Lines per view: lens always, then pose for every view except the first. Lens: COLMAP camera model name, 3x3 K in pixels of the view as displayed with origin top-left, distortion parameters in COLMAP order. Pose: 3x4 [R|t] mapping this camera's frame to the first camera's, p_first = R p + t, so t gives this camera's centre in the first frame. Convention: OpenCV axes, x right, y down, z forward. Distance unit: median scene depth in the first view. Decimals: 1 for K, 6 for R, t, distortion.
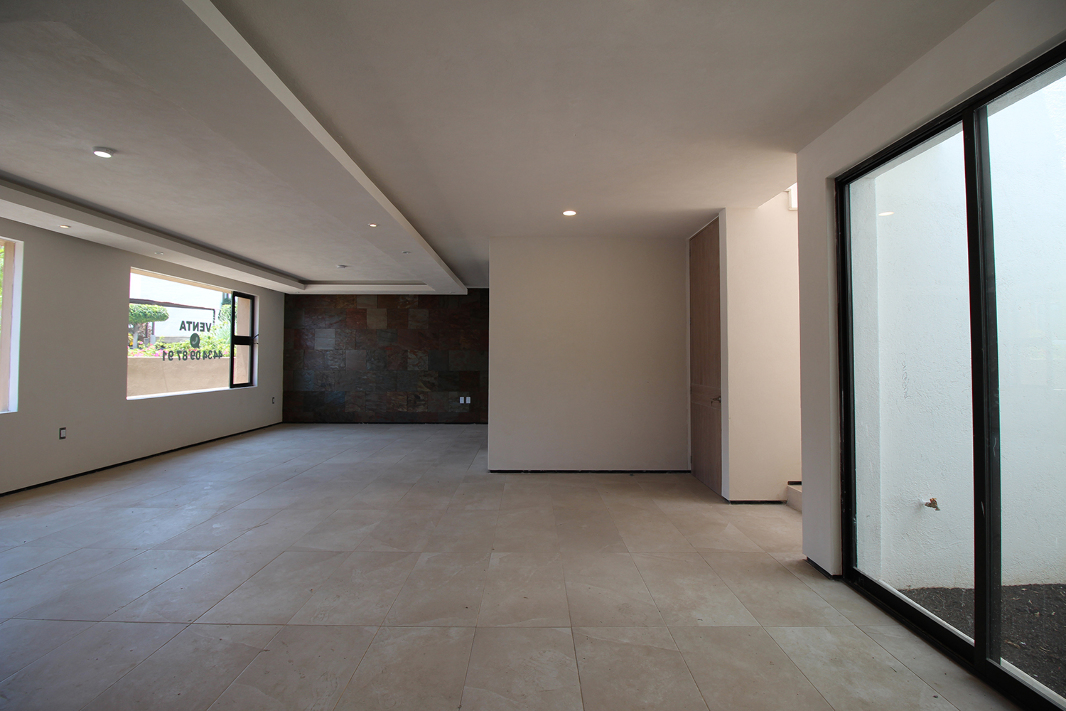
lens RADIAL K [[500.2, 0, 533.1], [0, 500.2, 347.1], [0, 0, 1]] dist [0.012978, -0.018139]
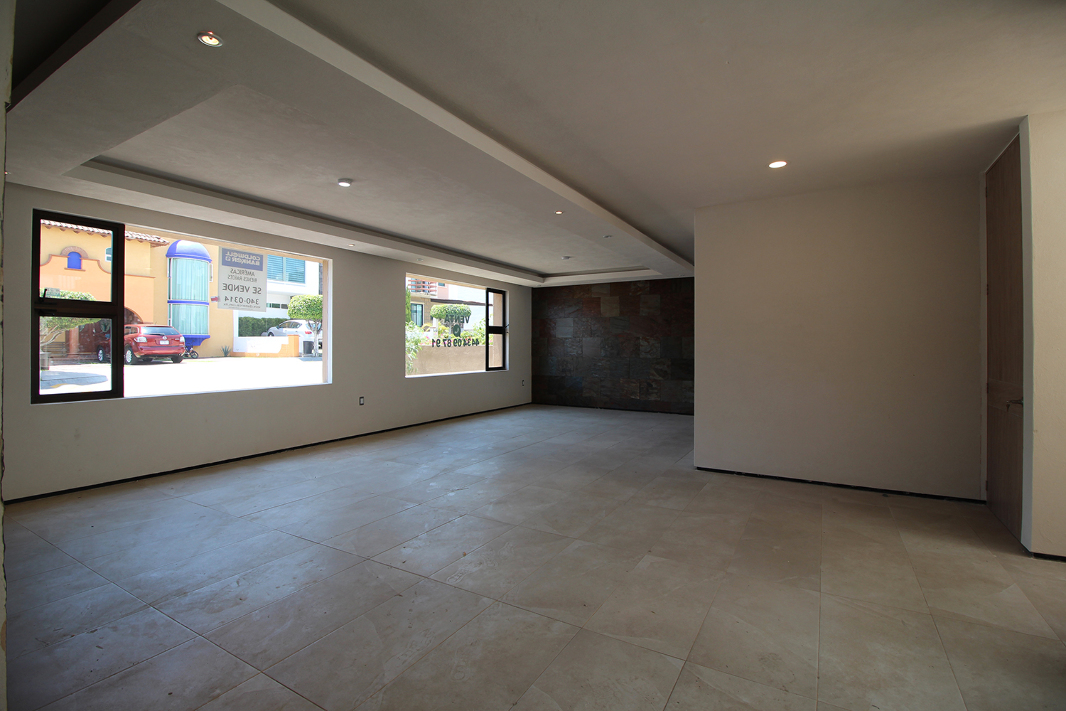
lens RADIAL K [[500.2, 0, 533.1], [0, 500.2, 347.1], [0, 0, 1]] dist [0.012978, -0.018139]
pose [[0.859636, -0.000805, -0.510906, 0.099219], [0.011679, 0.999768, 0.018074, 0.007128], [0.510773, -0.021504, 0.859447, 0.058638]]
